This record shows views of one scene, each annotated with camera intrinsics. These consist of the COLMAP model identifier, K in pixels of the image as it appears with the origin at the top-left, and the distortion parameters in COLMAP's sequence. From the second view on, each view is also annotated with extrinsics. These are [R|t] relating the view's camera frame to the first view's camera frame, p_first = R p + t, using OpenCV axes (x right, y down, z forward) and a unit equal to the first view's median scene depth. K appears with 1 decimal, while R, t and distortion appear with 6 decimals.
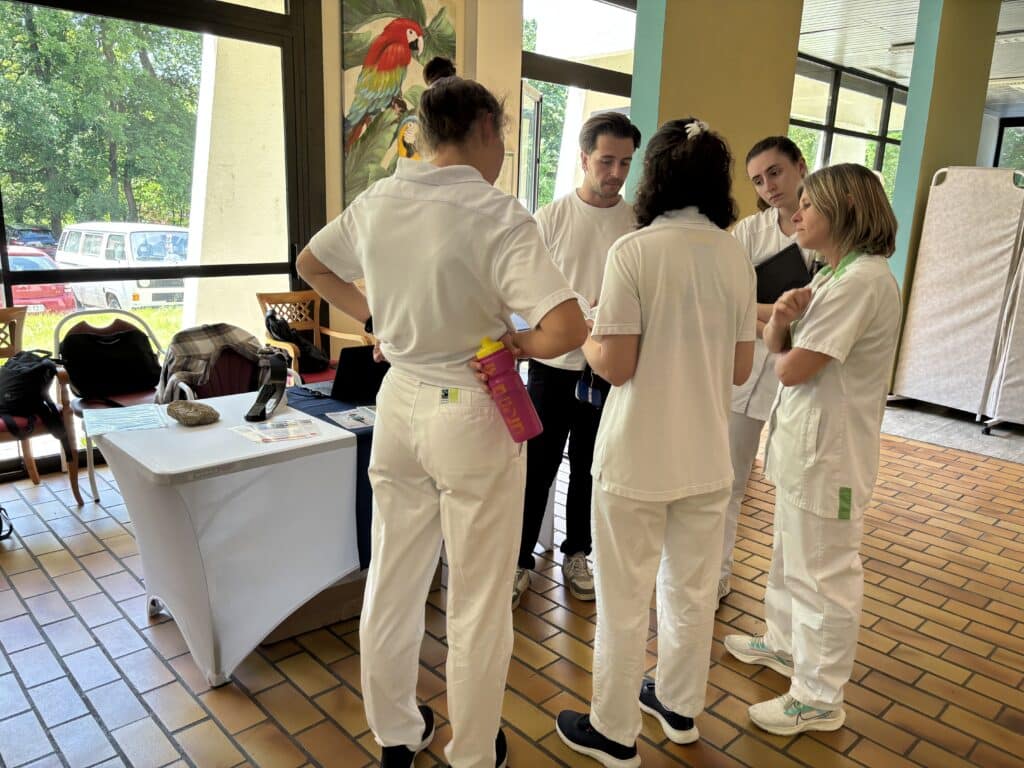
lens RADIAL K [[779.2, 0, 512.0], [0, 779.2, 384.0], [0, 0, 1]] dist [0.012668, 0.003439]
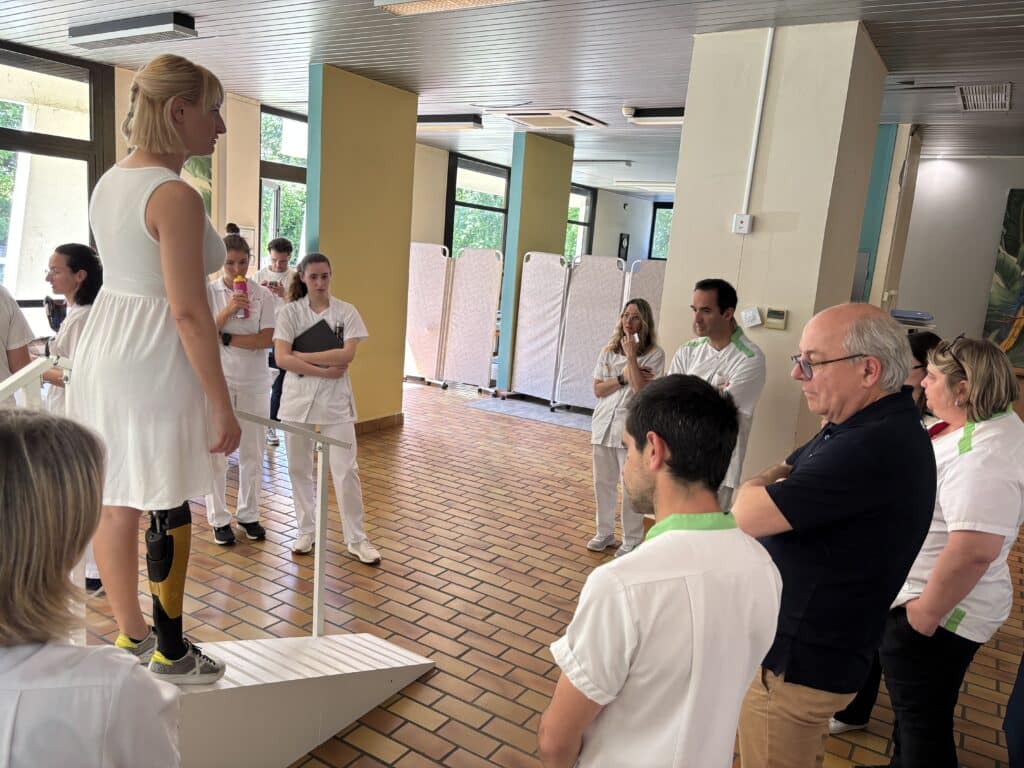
lens RADIAL K [[779.2, 0, 512.0], [0, 779.2, 384.0], [0, 0, 1]] dist [0.012668, 0.003439]
pose [[0.959400, -0.010600, 0.281850, 0.051752], [0.020971, 0.999208, -0.033805, 0.057379], [-0.281268, 0.038343, 0.958863, -0.561292]]
